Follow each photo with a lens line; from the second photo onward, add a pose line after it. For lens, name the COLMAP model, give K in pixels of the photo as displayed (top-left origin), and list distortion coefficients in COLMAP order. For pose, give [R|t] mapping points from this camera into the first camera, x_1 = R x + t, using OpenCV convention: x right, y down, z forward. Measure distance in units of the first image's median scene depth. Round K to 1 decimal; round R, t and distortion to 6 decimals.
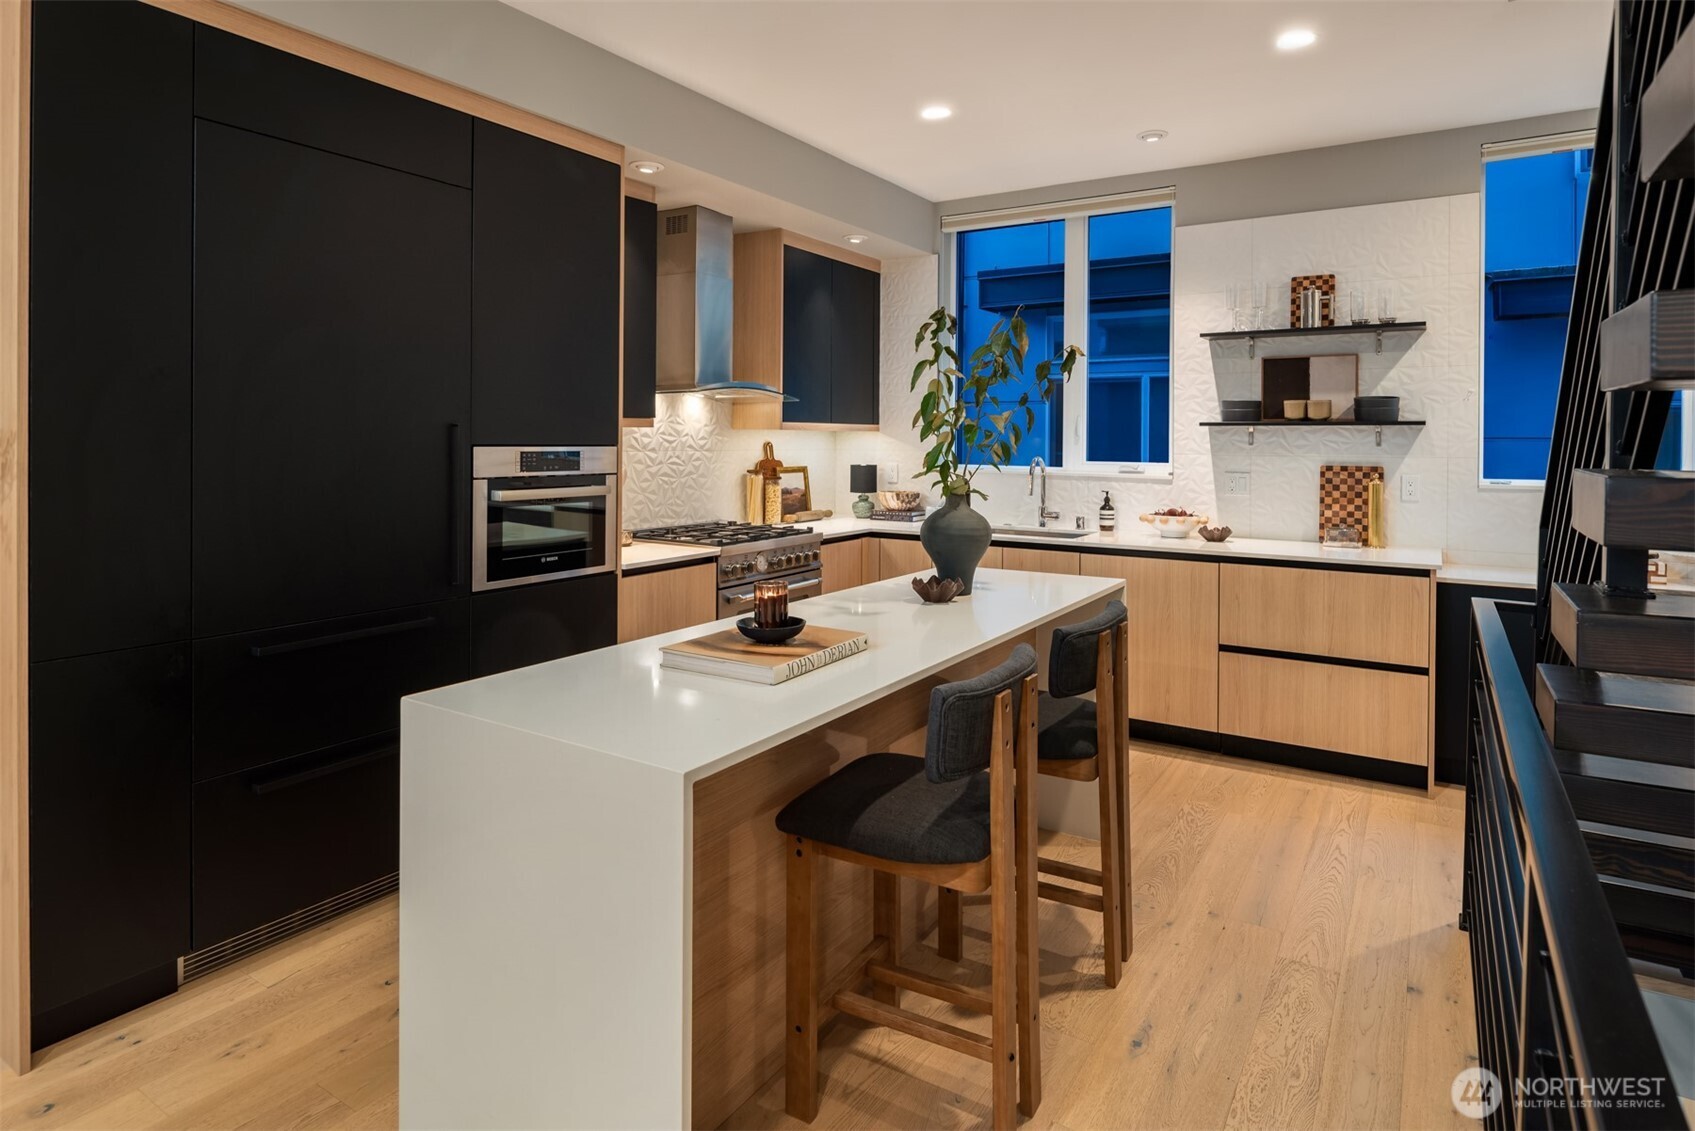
lens RADIAL K [[936.9, 0, 851.9], [0, 936.9, 436.7], [0, 0, 1]] dist [-0.001871, 0.000016]
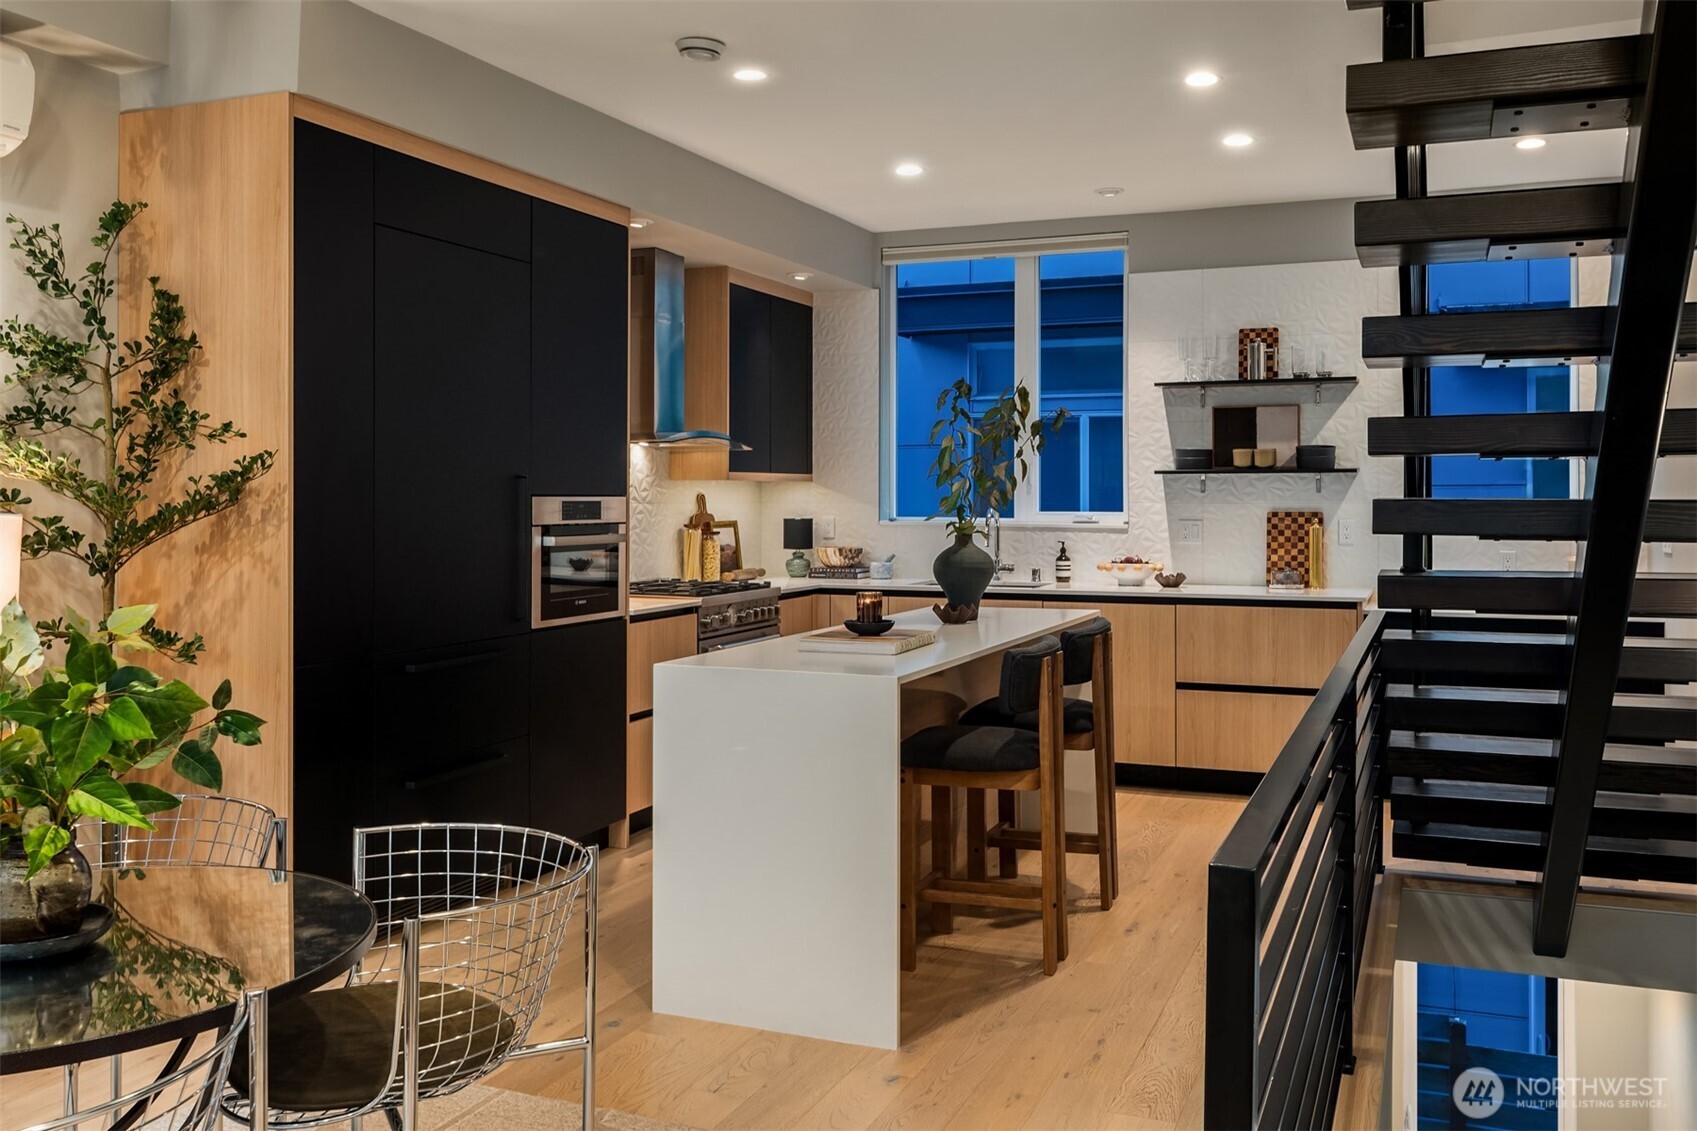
lens RADIAL K [[1407.5, 0, 846.8], [0, 1407.5, 479.1], [0, 0, 1]] dist [0.010180, 0.001756]
pose [[0.987671, -0.005424, 0.156451, -0.200759], [0.006783, 0.999944, -0.008154, 0.004094], [-0.156398, 0.009115, 0.987652, -0.463273]]
